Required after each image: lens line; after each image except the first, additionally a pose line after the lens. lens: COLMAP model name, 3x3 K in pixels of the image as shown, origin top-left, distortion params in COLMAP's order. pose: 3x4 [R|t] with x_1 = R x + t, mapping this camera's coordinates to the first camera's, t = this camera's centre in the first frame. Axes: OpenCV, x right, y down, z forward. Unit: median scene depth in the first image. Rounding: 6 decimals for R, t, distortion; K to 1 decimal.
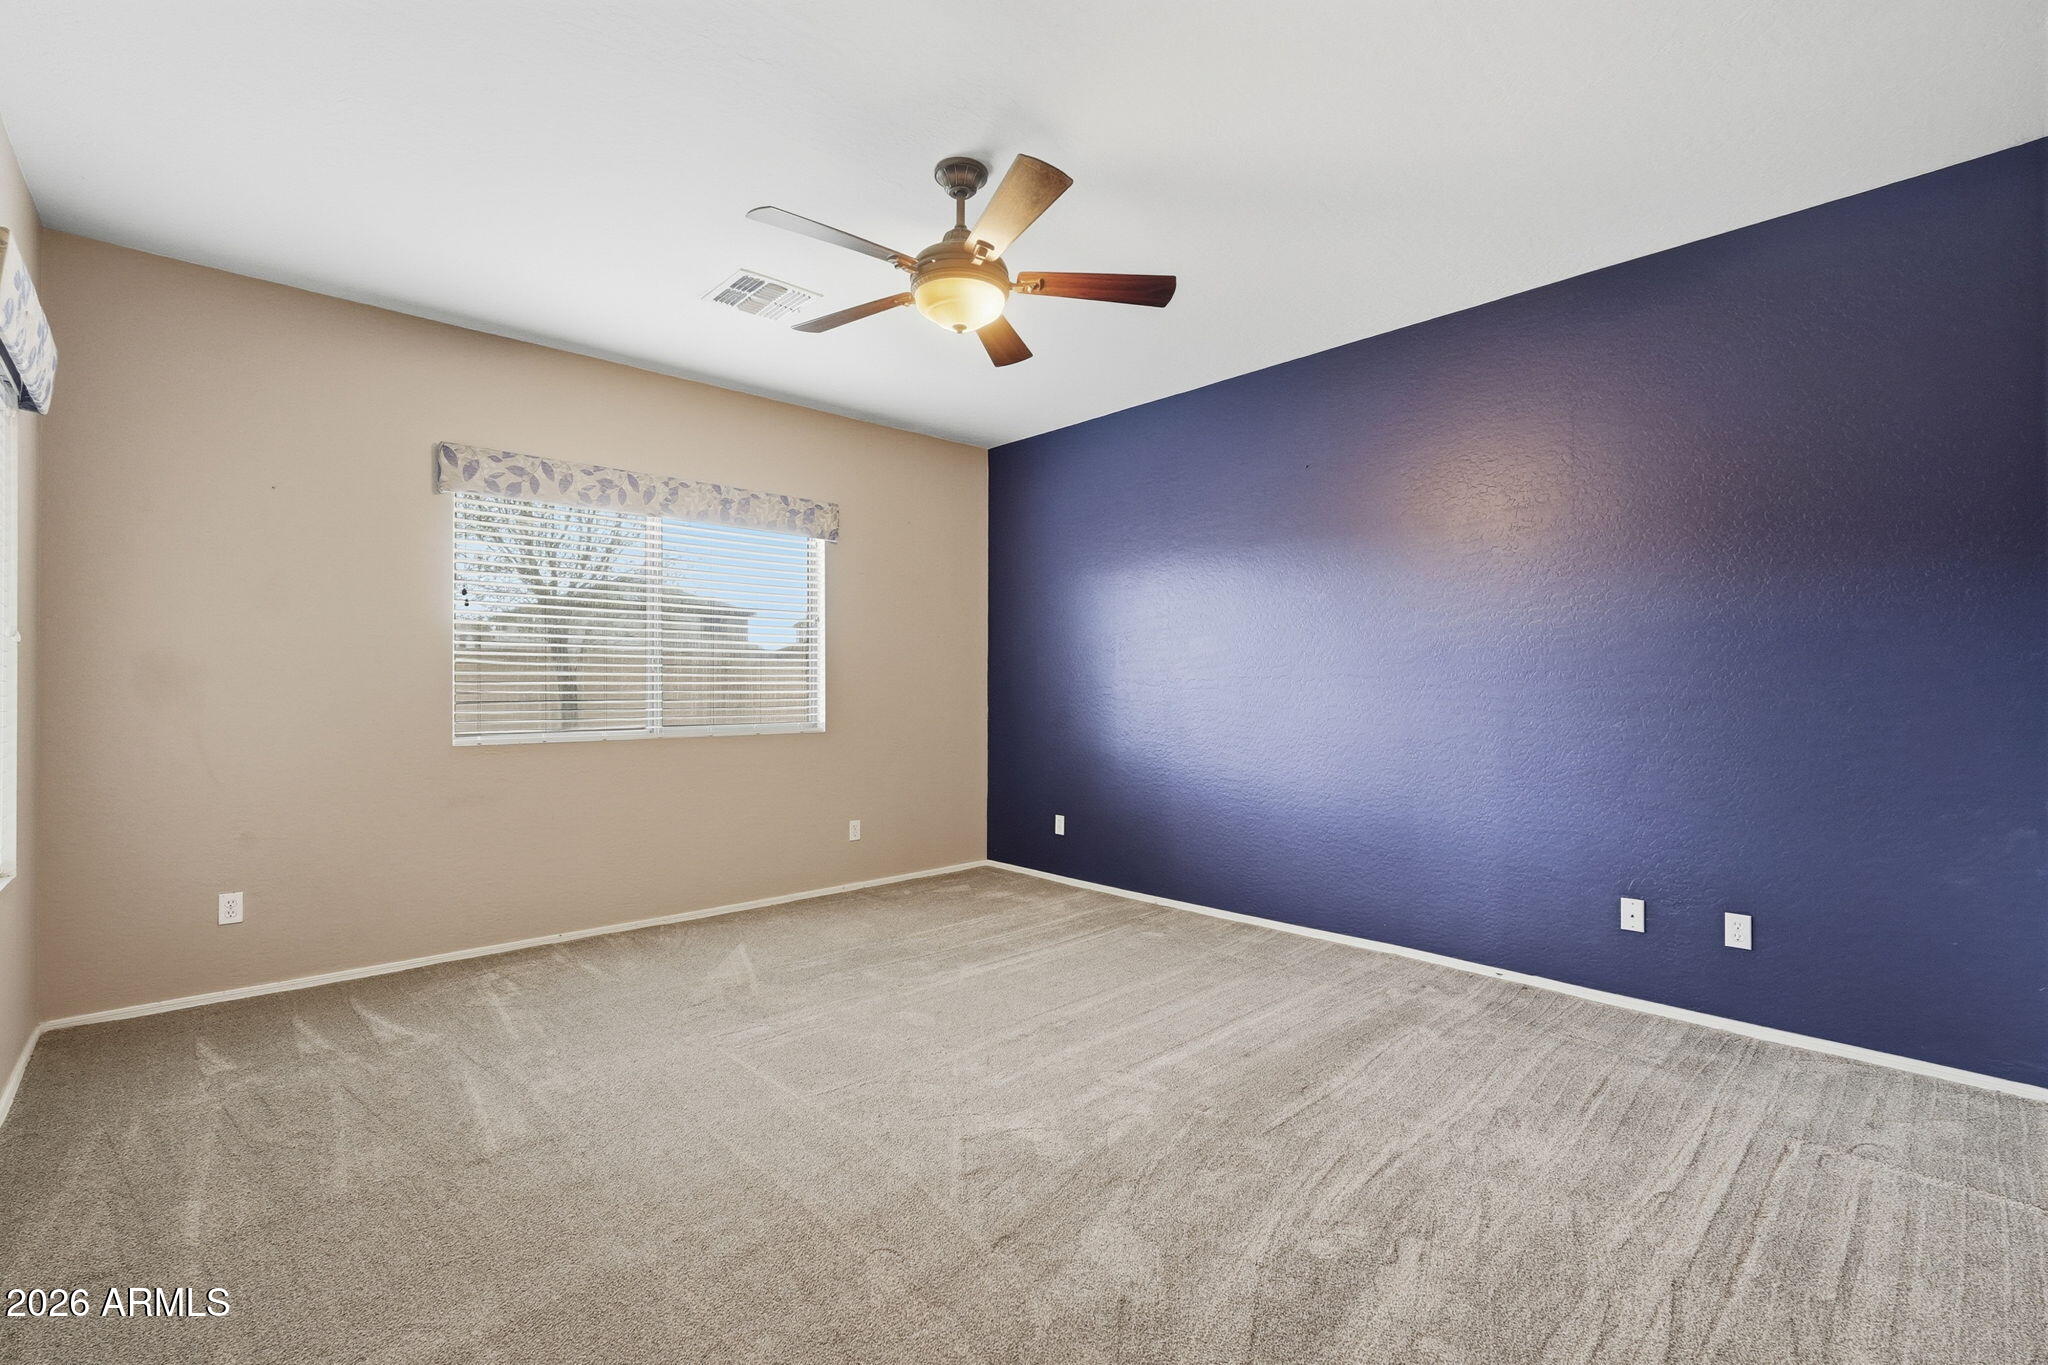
lens RADIAL K [[901.4, 0, 1015.5], [0, 901.4, 683.4], [0, 0, 1]] dist [-0.008307, 0.002748]
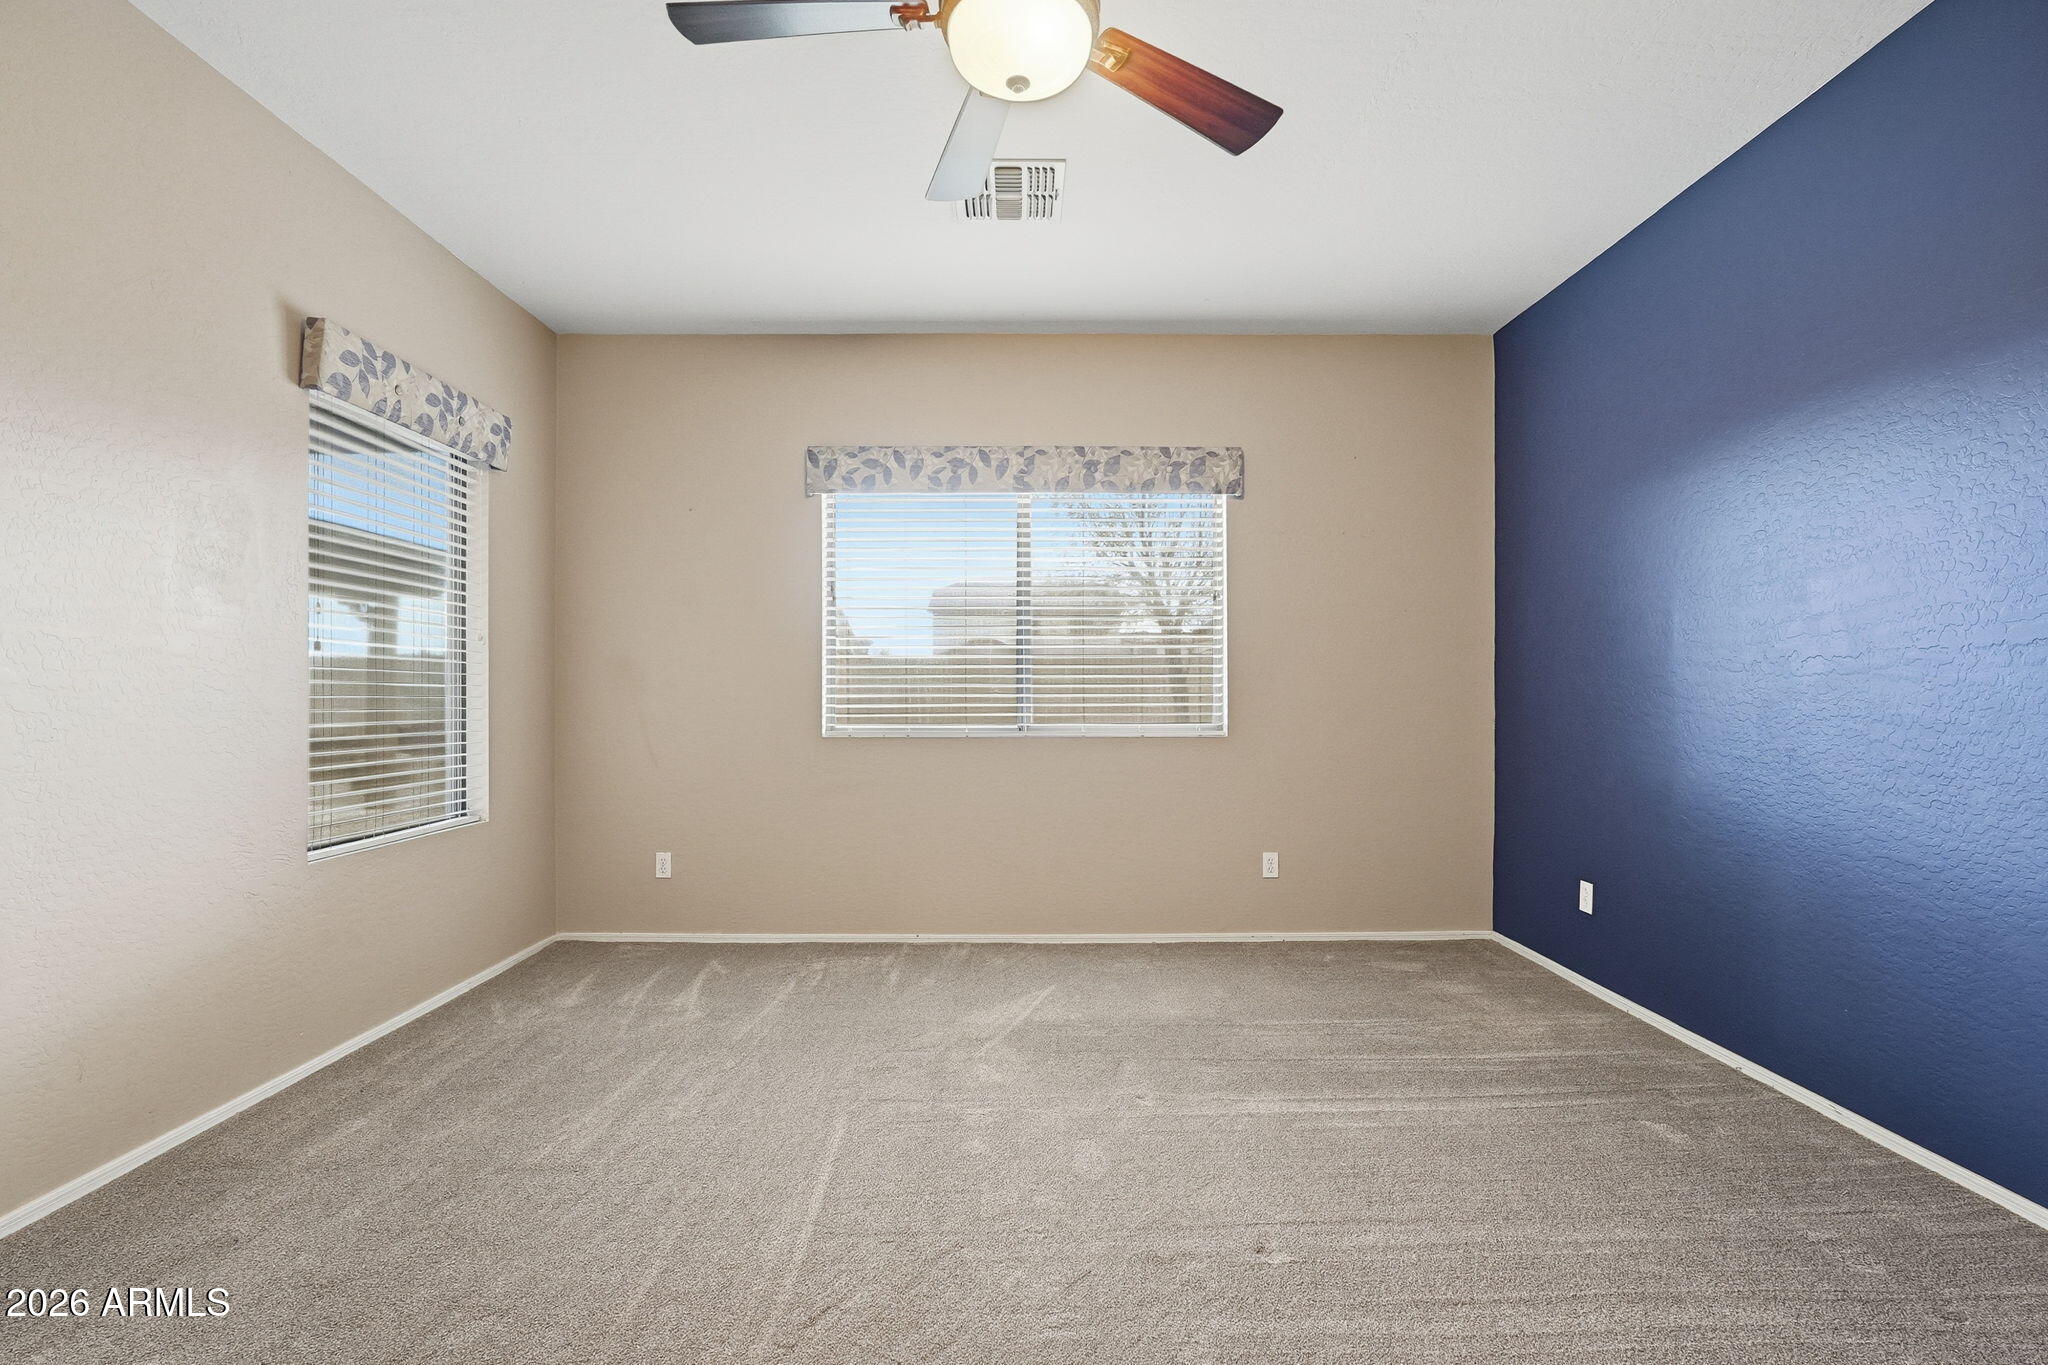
lens RADIAL K [[901.4, 0, 1026.5], [0, 901.4, 690.3], [0, 0, 1]] dist [-0.008307, 0.002748]
pose [[0.739241, -0.001331, -0.673440, 0.231314], [0.002571, 0.999996, 0.000846, 0.014475], [0.673436, -0.002357, 0.739242, 0.350135]]
